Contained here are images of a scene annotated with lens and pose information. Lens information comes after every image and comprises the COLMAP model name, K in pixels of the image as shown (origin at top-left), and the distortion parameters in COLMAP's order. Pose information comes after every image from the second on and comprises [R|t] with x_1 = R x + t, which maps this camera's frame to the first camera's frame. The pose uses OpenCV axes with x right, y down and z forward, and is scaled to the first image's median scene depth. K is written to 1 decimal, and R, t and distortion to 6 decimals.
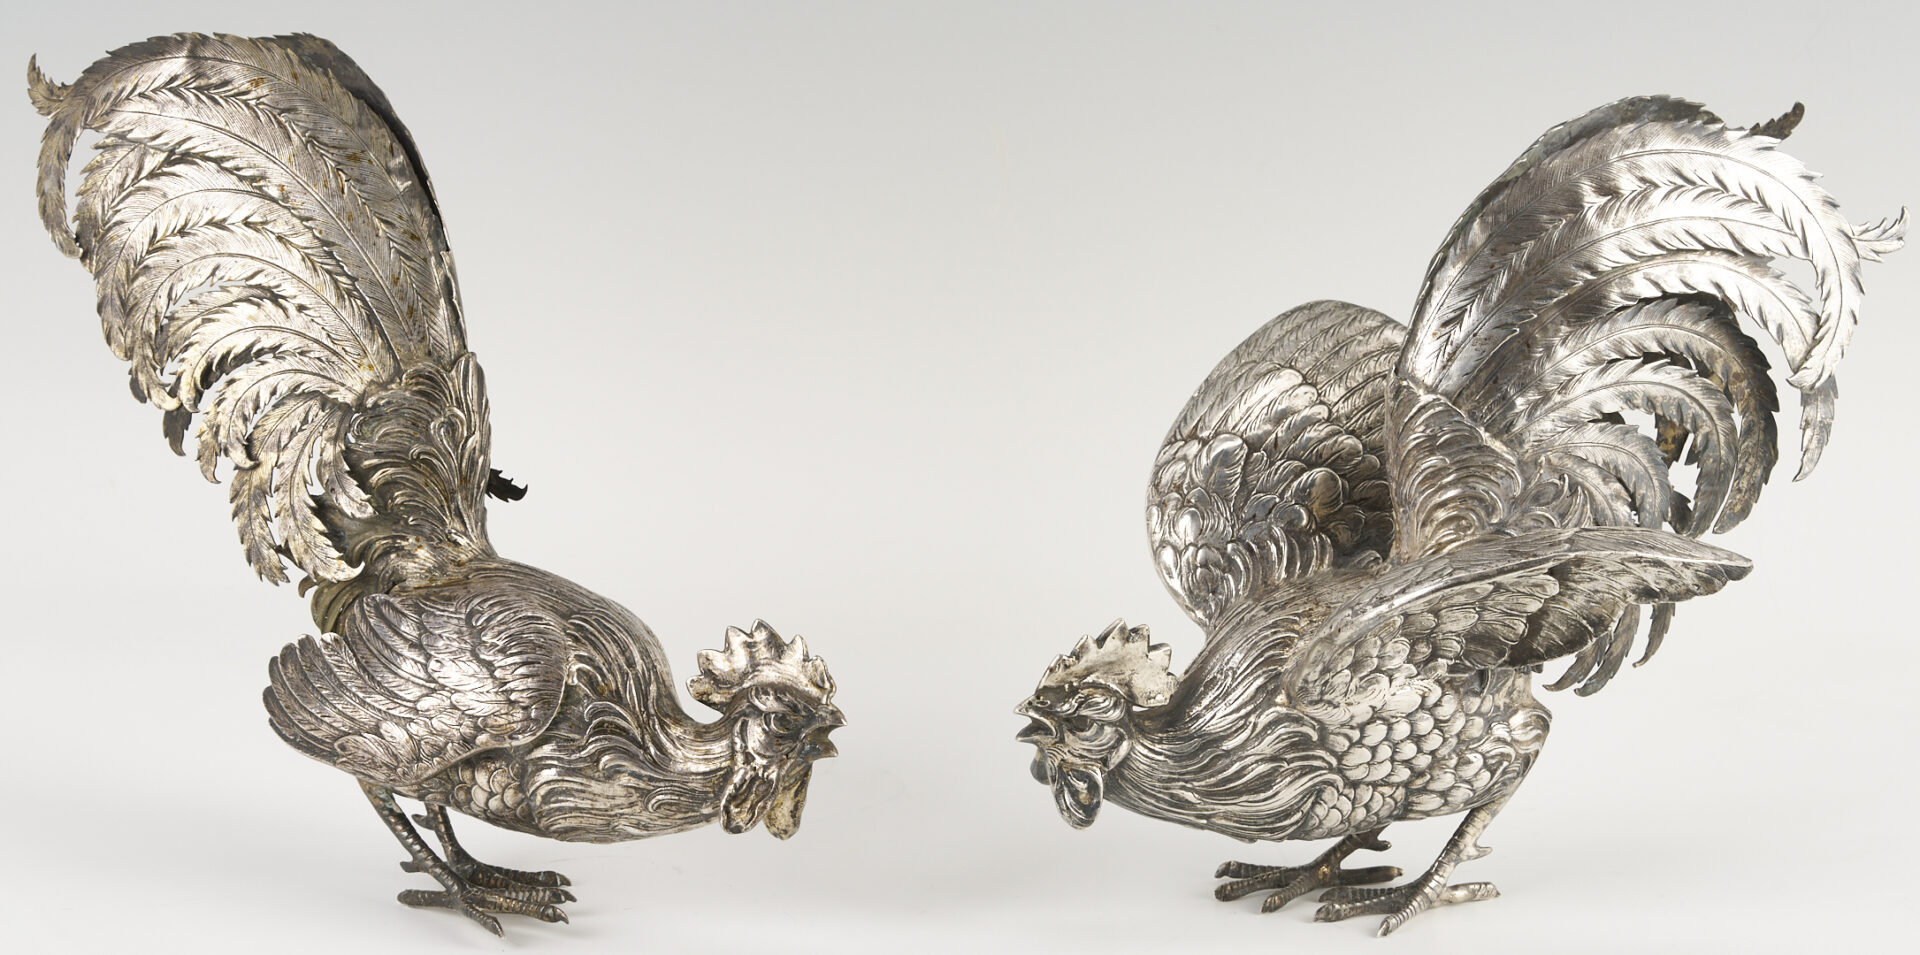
lens RADIAL K [[6785.7, 0, 965.5], [0, 6785.7, 482.9], [0, 0, 1]] dist [-0.209207, 0.000000]
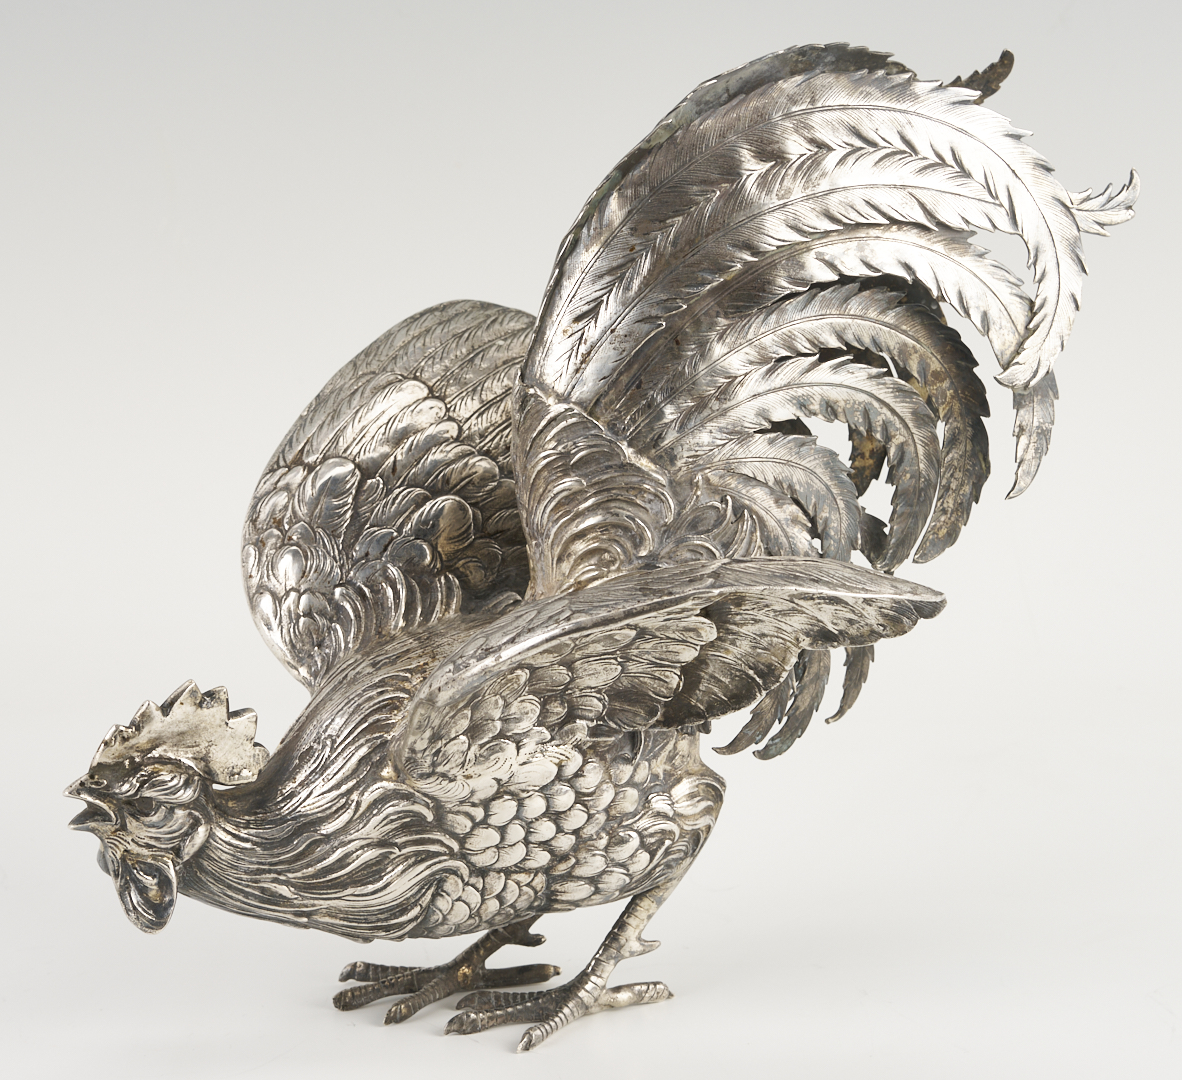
lens RADIAL K [[5684.0, 0, 548.8], [0, 5684.0, 543.0], [0, 0, 1]] dist [-0.182901, 0.000000]
pose [[0.999731, -0.022218, -0.006727, 0.071171], [0.022214, 0.999753, -0.000656, 0.004533], [0.006740, 0.000506, 0.999977, 0.298679]]
